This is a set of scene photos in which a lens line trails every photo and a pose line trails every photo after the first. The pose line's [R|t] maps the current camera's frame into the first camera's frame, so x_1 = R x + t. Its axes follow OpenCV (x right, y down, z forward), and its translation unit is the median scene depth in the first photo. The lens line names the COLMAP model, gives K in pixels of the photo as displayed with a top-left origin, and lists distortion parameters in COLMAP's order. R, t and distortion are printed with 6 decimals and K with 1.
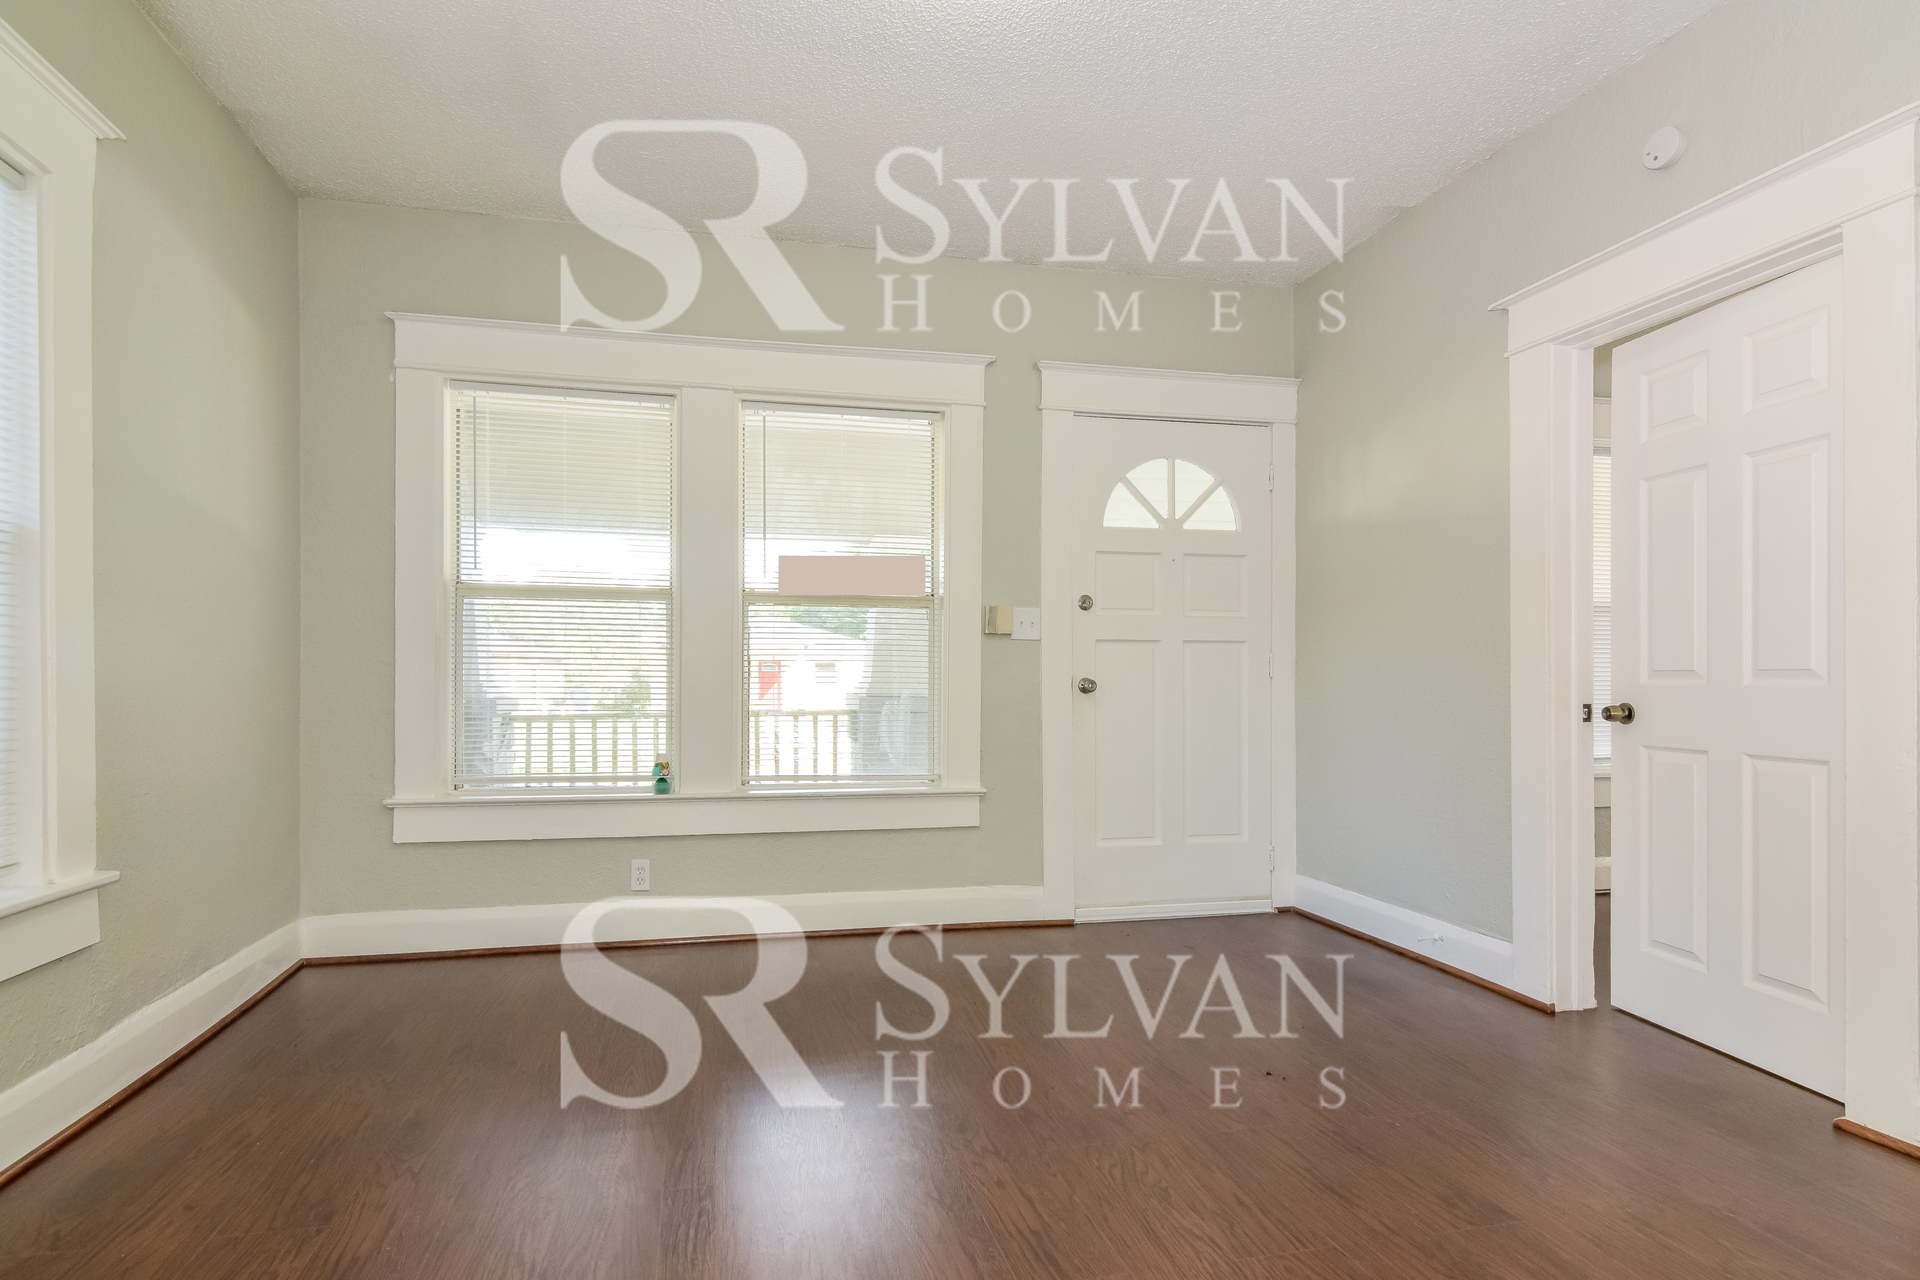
lens RADIAL K [[941.5, 0, 924.3], [0, 941.5, 681.4], [0, 0, 1]] dist [0.000195, -0.000031]
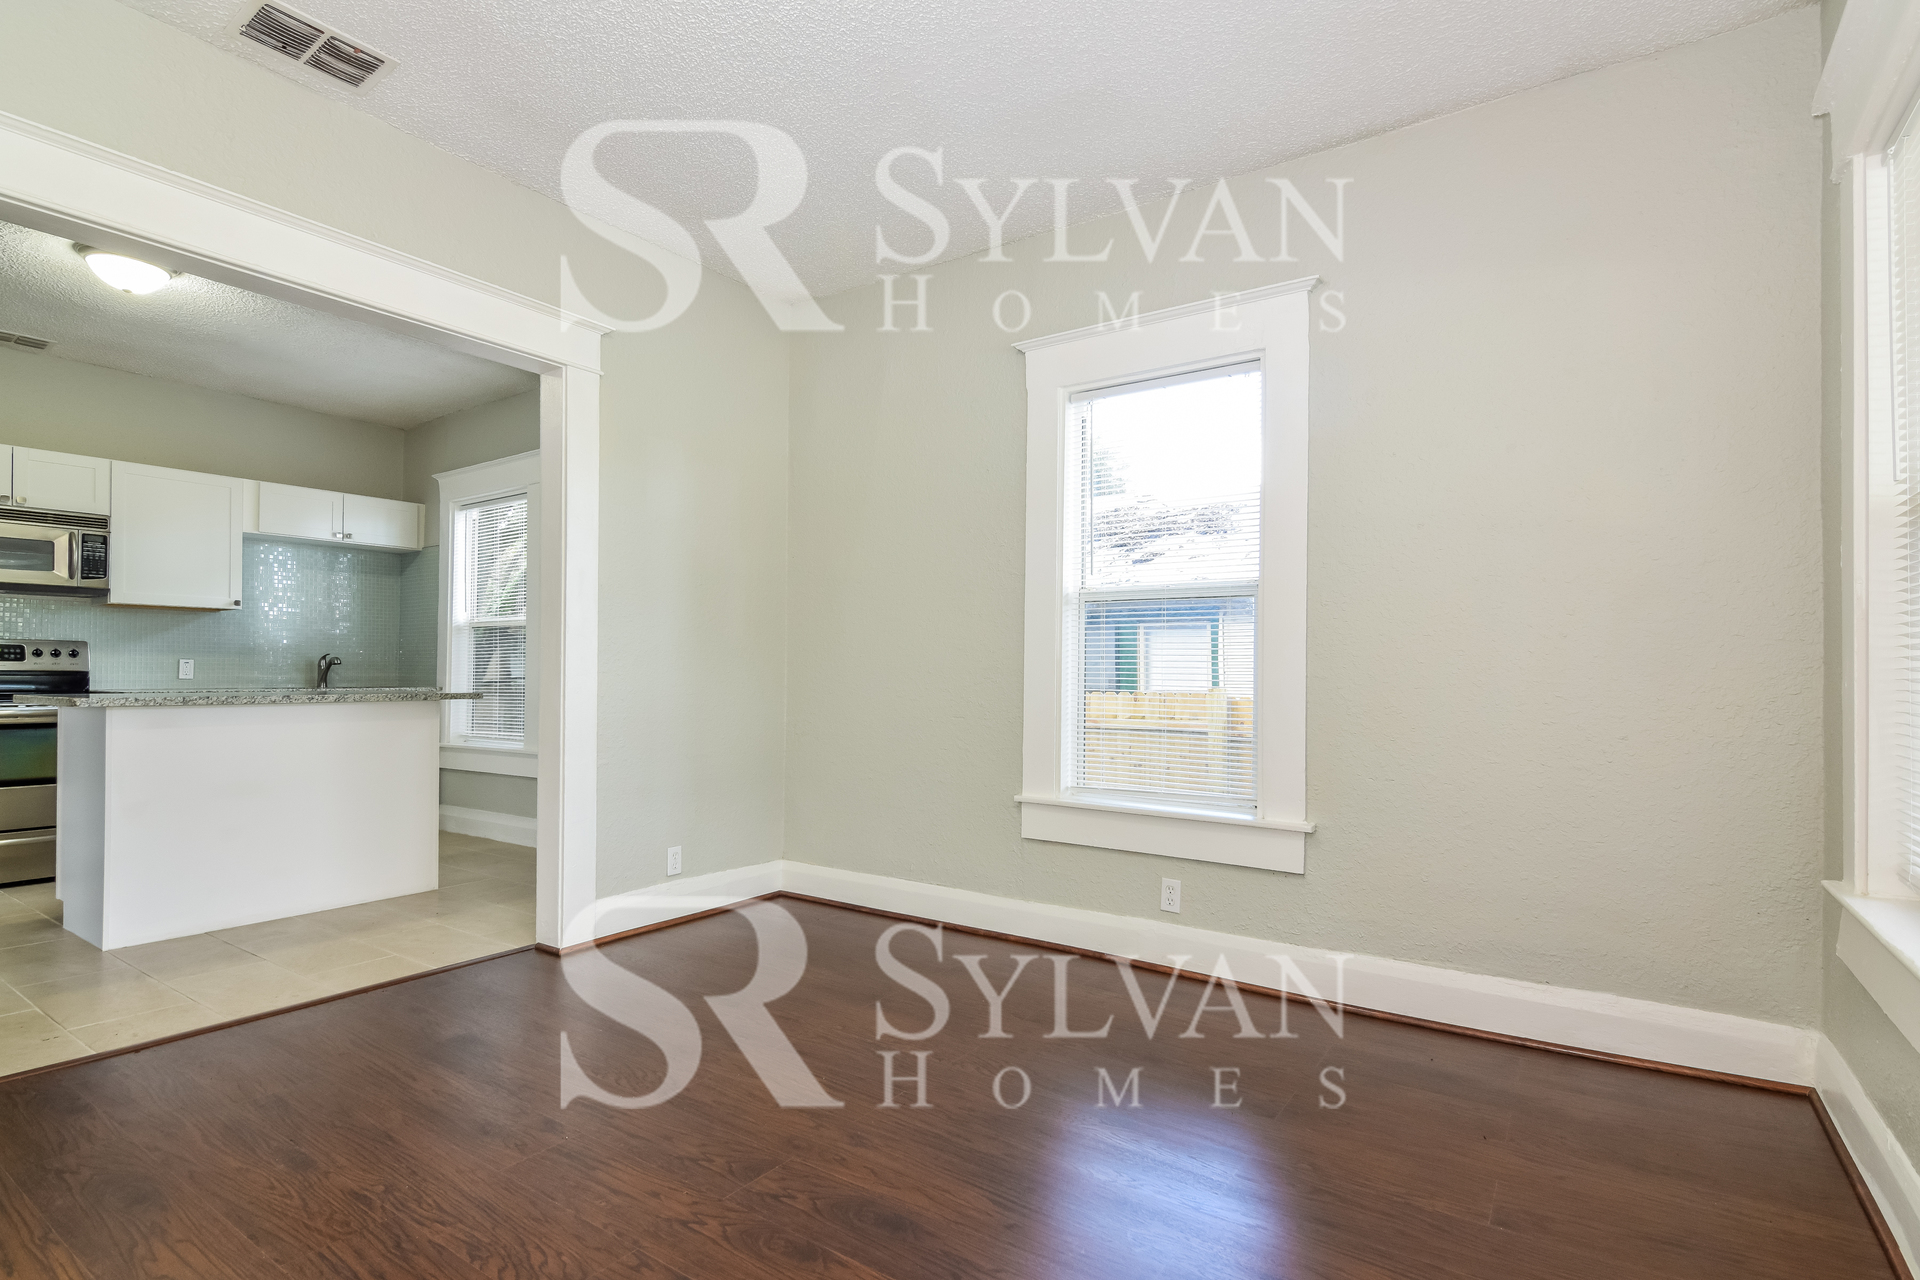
lens RADIAL K [[941.5, 0, 960.3], [0, 941.5, 652.5], [0, 0, 1]] dist [0.000195, -0.000031]
pose [[-0.718425, -0.018463, -0.695360, 0.499062], [-0.012505, 0.999829, -0.013627, -0.025378], [0.695492, -0.001095, -0.718533, 1.760674]]
